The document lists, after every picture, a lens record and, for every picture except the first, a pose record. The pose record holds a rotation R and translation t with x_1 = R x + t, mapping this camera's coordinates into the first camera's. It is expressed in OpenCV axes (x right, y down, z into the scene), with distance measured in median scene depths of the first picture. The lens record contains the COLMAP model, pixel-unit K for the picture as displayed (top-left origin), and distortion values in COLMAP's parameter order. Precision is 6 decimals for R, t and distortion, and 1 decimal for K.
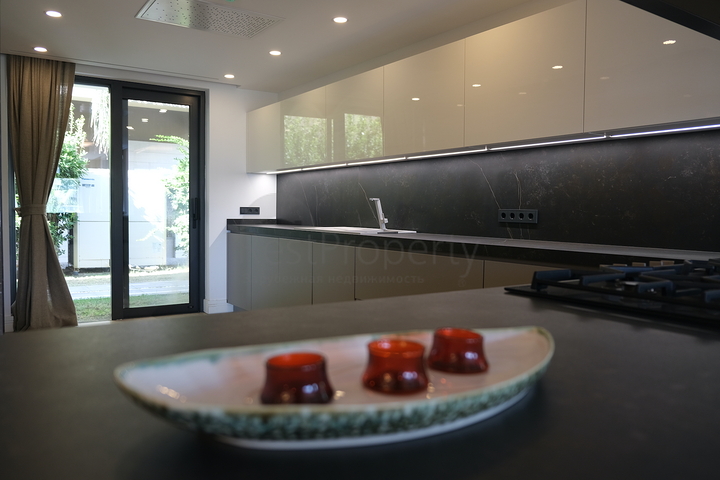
lens RADIAL K [[566.4, 0, 359.9], [0, 566.4, 237.8], [0, 0, 1]] dist [-0.017315, 0.008448]
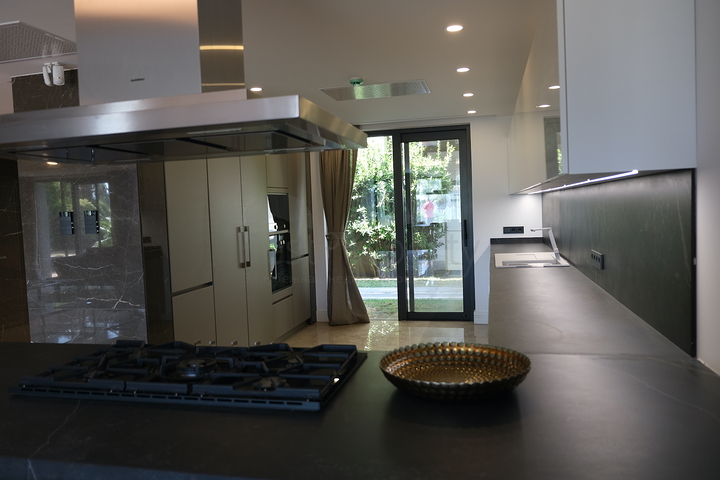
lens RADIAL K [[566.4, 0, 360.6], [0, 566.4, 240.4], [0, 0, 1]] dist [-0.017315, 0.008448]
pose [[0.693628, 0.005068, -0.720316, 0.375068], [0.009042, 0.999835, 0.015742, -0.048585], [0.720277, -0.017433, 0.693468, 0.063467]]
